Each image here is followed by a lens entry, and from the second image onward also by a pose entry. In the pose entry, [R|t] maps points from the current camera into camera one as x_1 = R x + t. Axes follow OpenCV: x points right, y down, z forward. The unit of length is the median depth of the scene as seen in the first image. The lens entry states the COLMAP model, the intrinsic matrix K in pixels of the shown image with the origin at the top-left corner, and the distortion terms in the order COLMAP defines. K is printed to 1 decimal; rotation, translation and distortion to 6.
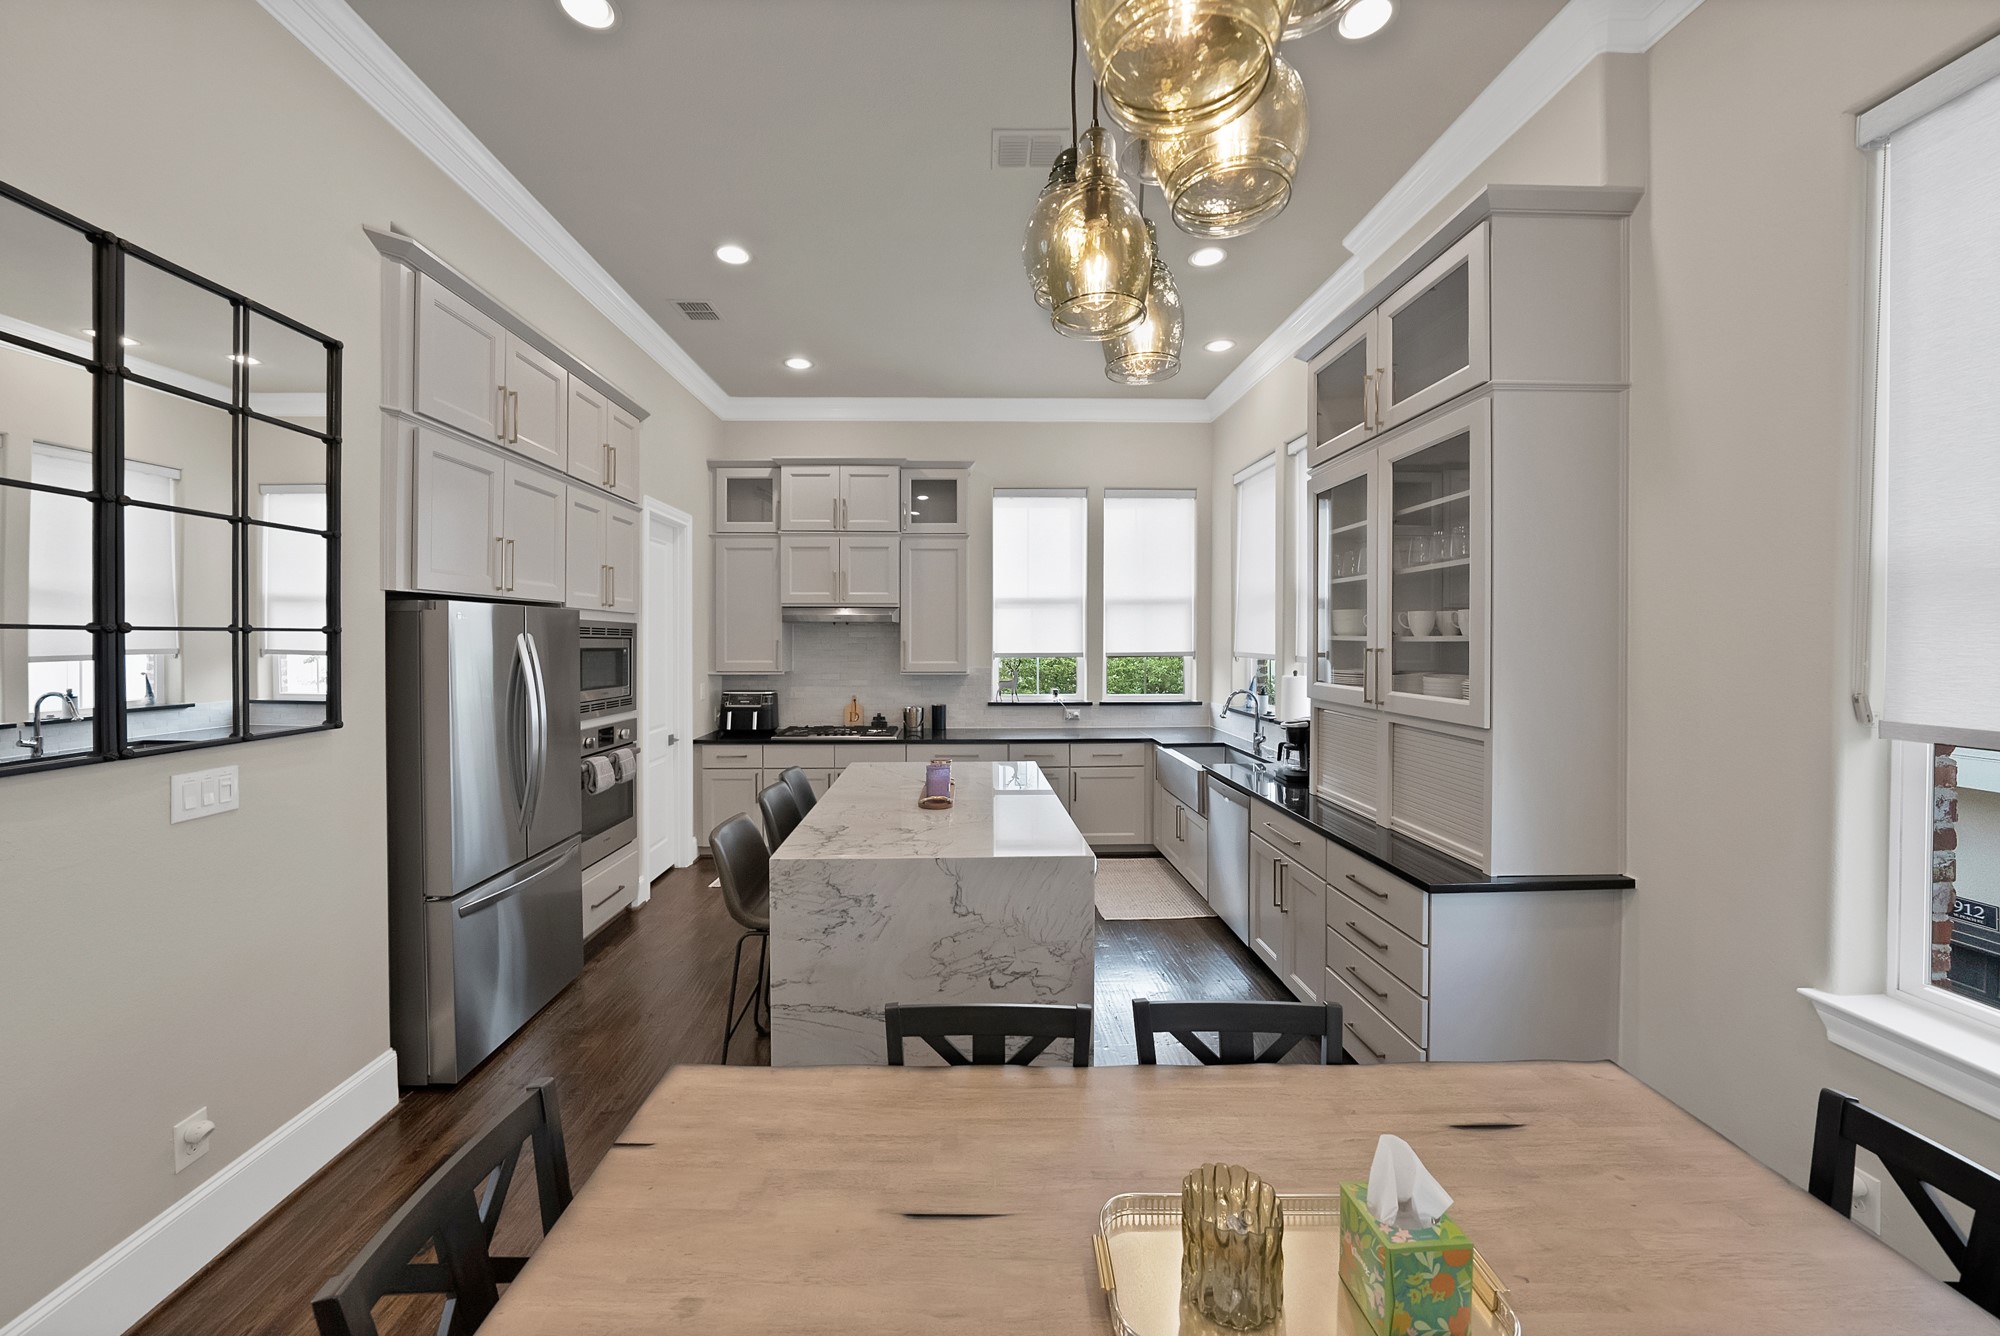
lens RADIAL K [[709.0, 0, 941.4], [0, 709.0, 661.9], [0, 0, 1]] dist [-0.026640, -0.000075]
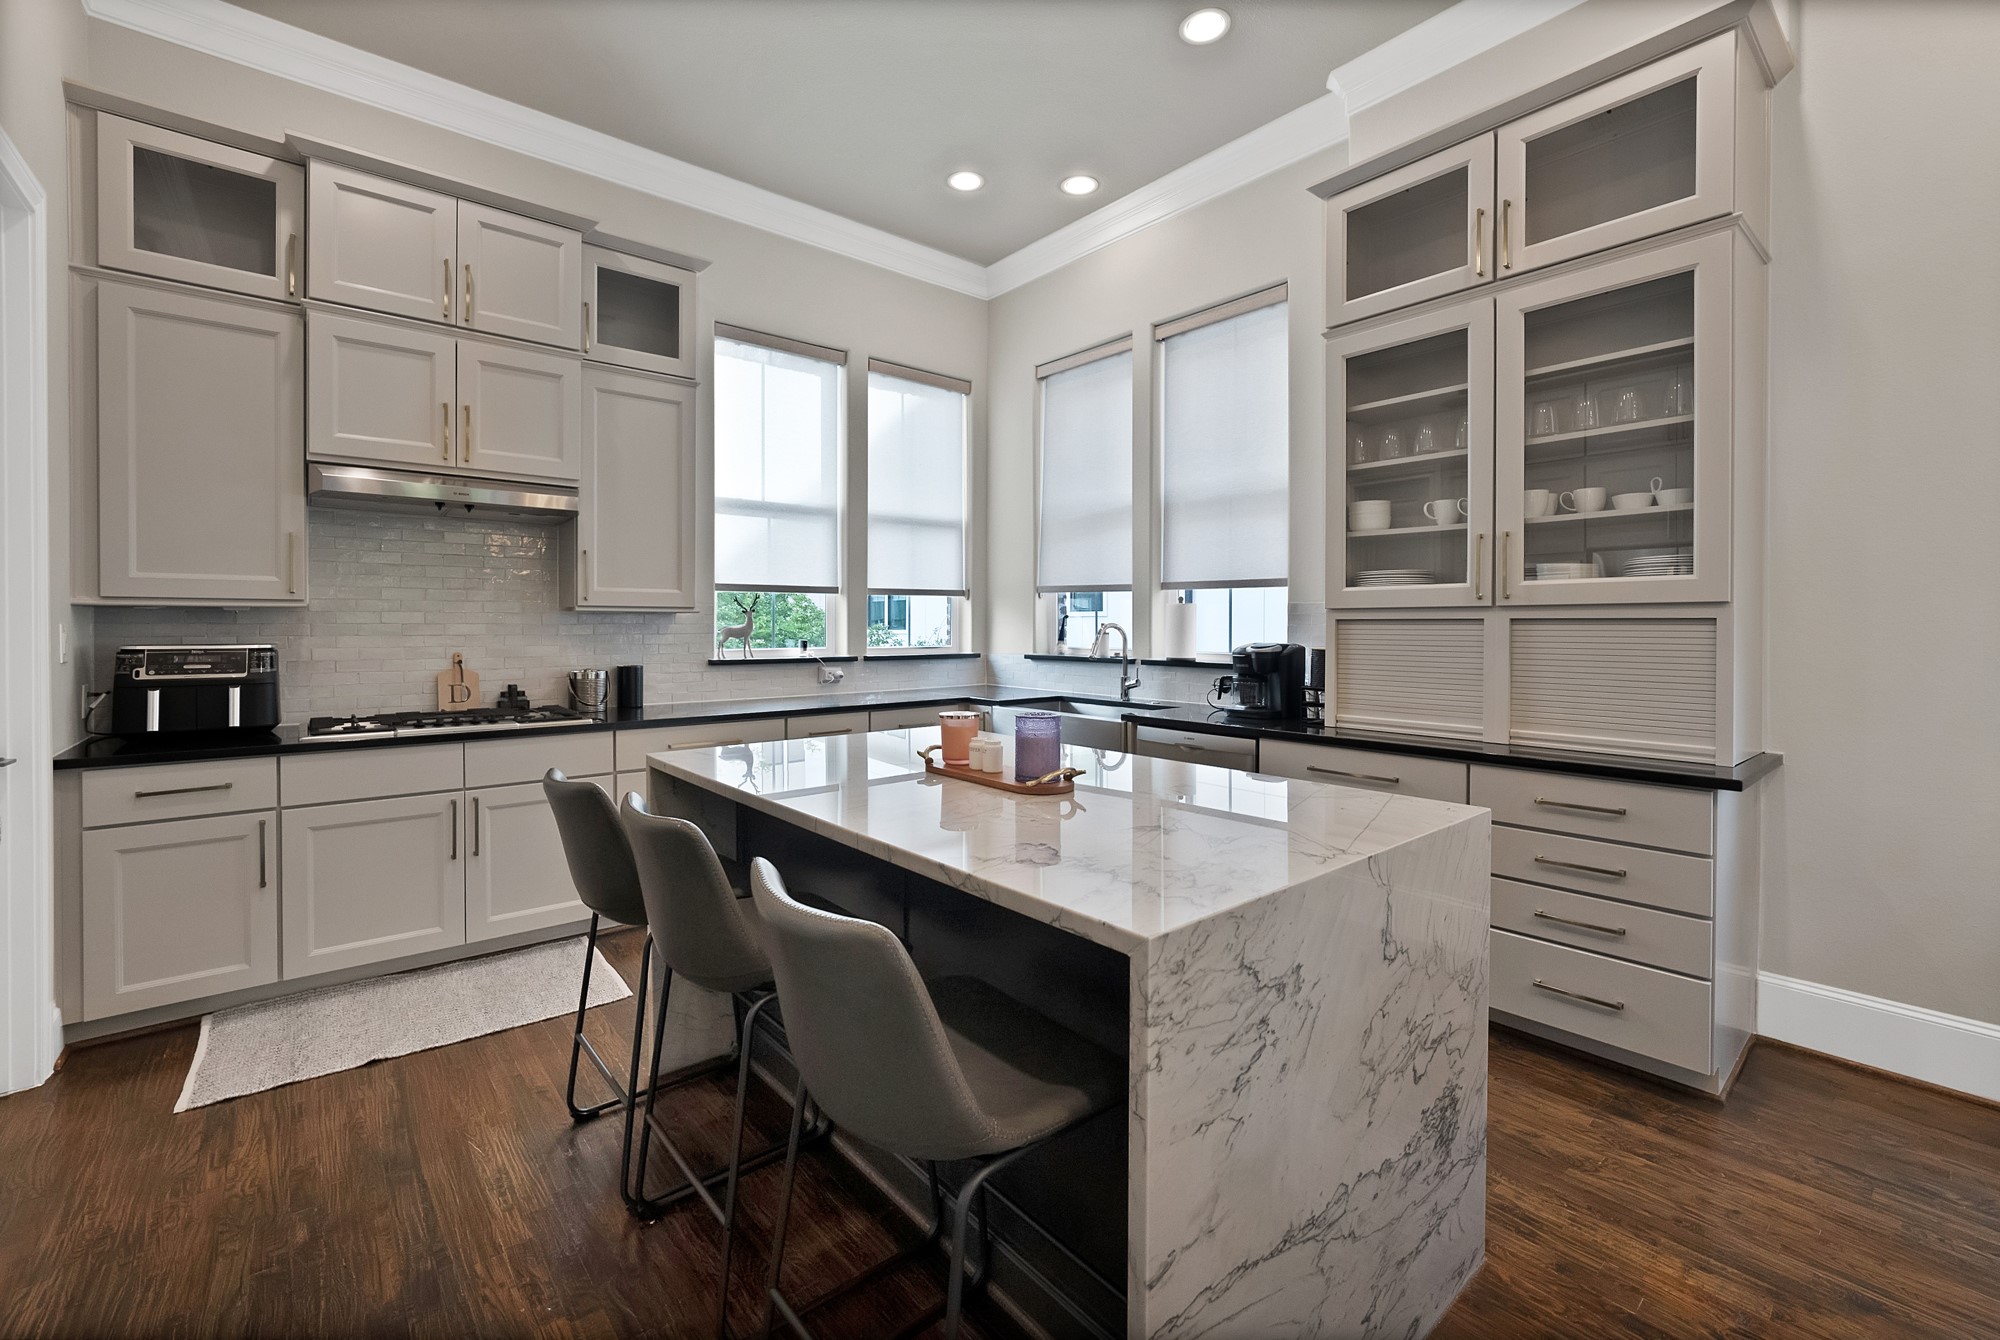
lens RADIAL K [[838.9, 0, 1008.6], [0, 838.9, 639.8], [0, 0, 1]] dist [-0.005644, -0.000171]
pose [[0.768564, -0.008581, 0.639715, -0.225622], [0.013805, 0.999900, -0.003173, 0.049270], [-0.639624, 0.011270, 0.768606, 0.280410]]
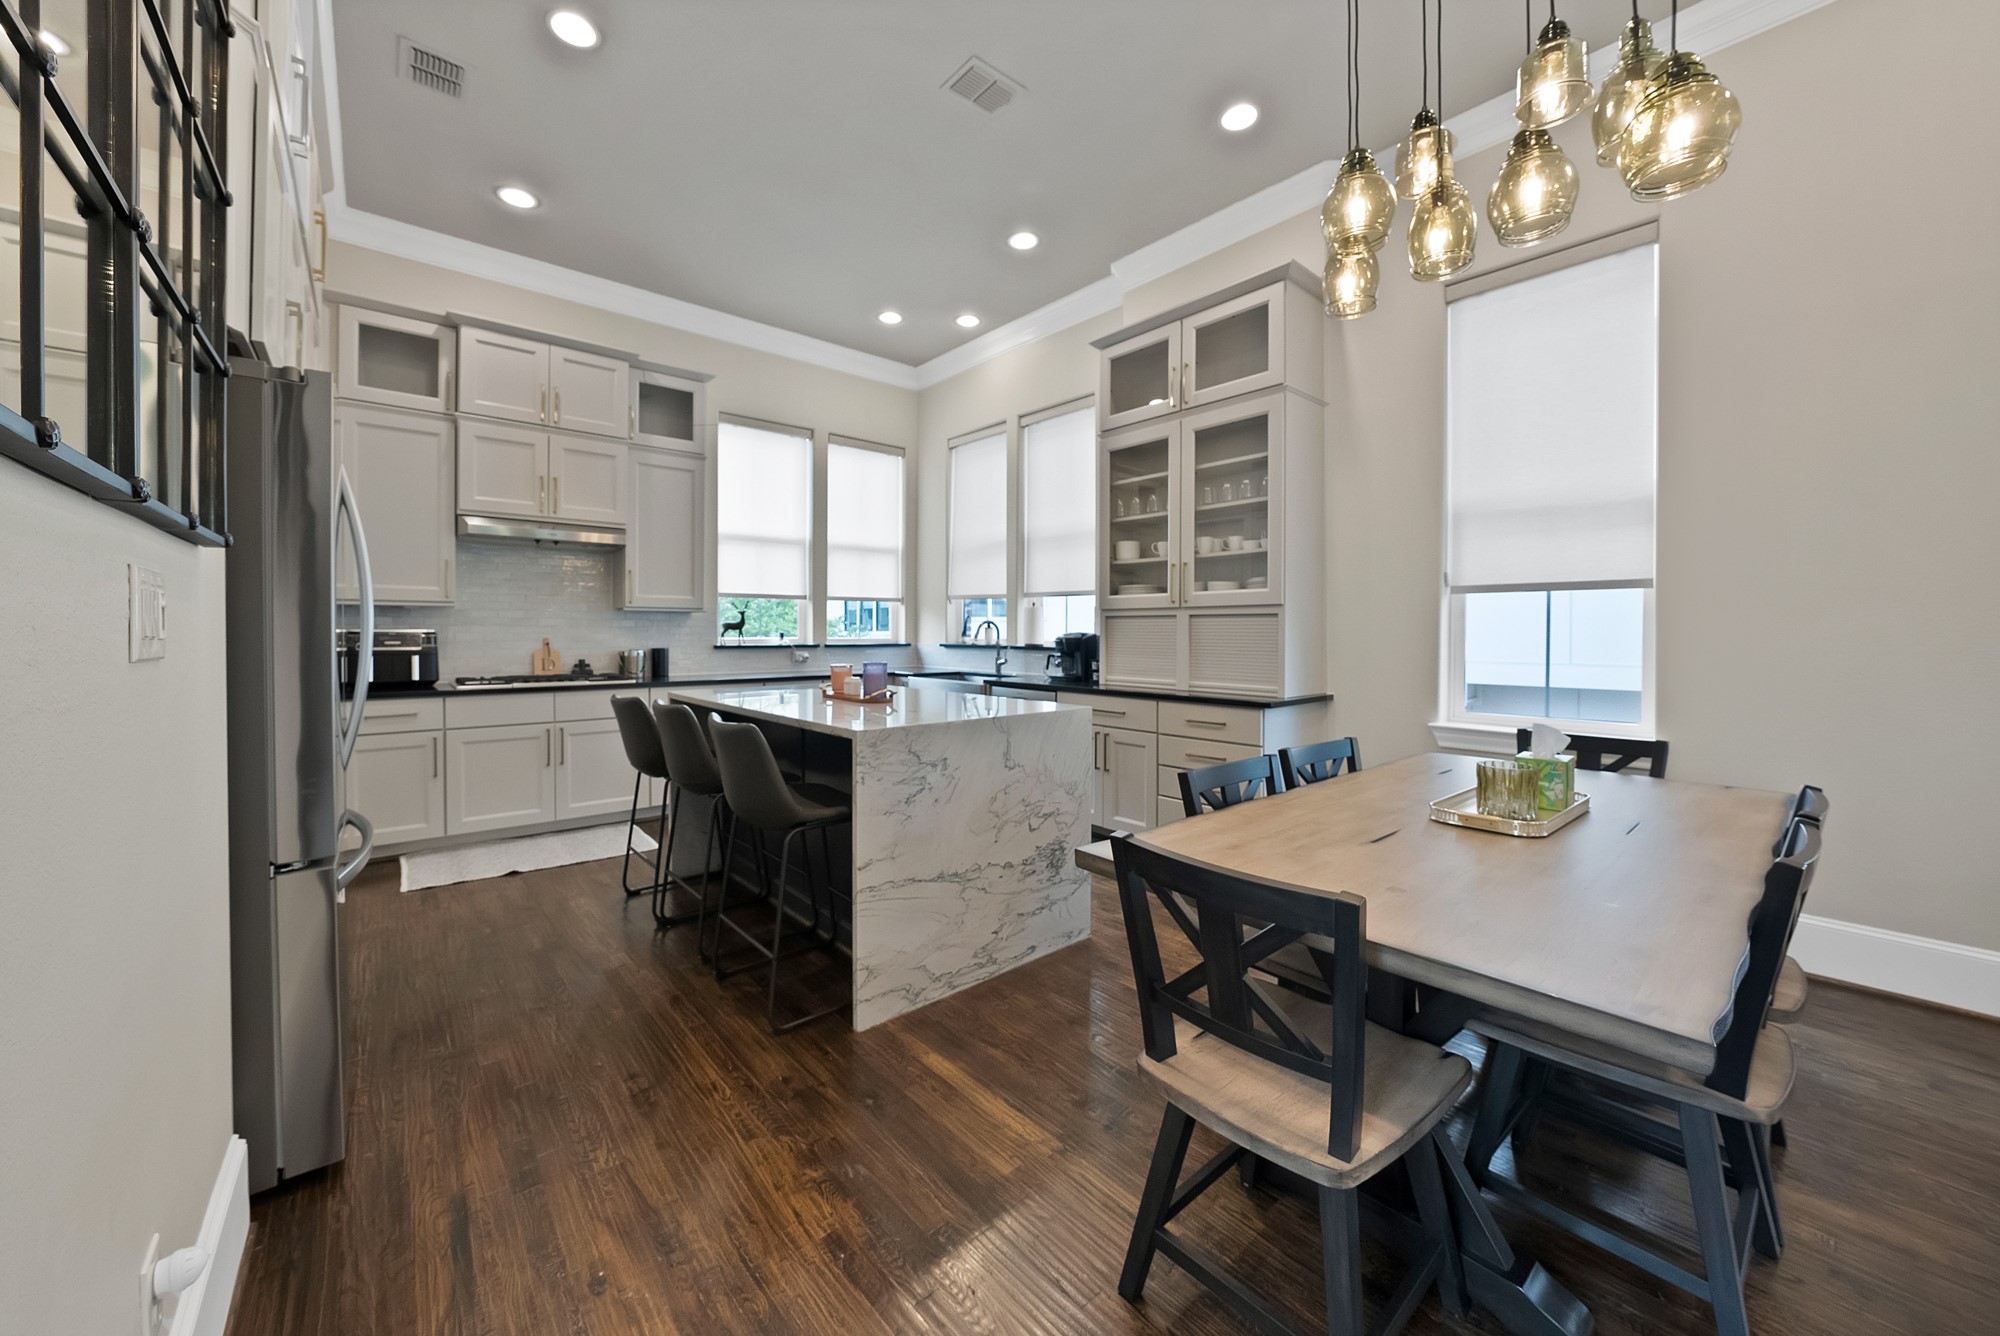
lens RADIAL K [[719.4, 0, 990.3], [0, 719.4, 649.8], [0, 0, 1]] dist [-0.028748, 0.005805]
pose [[0.766360, -0.011225, 0.642313, -0.279332], [0.009802, 0.999935, 0.005779, 0.066837], [-0.642336, 0.001867, 0.766421, 0.067341]]
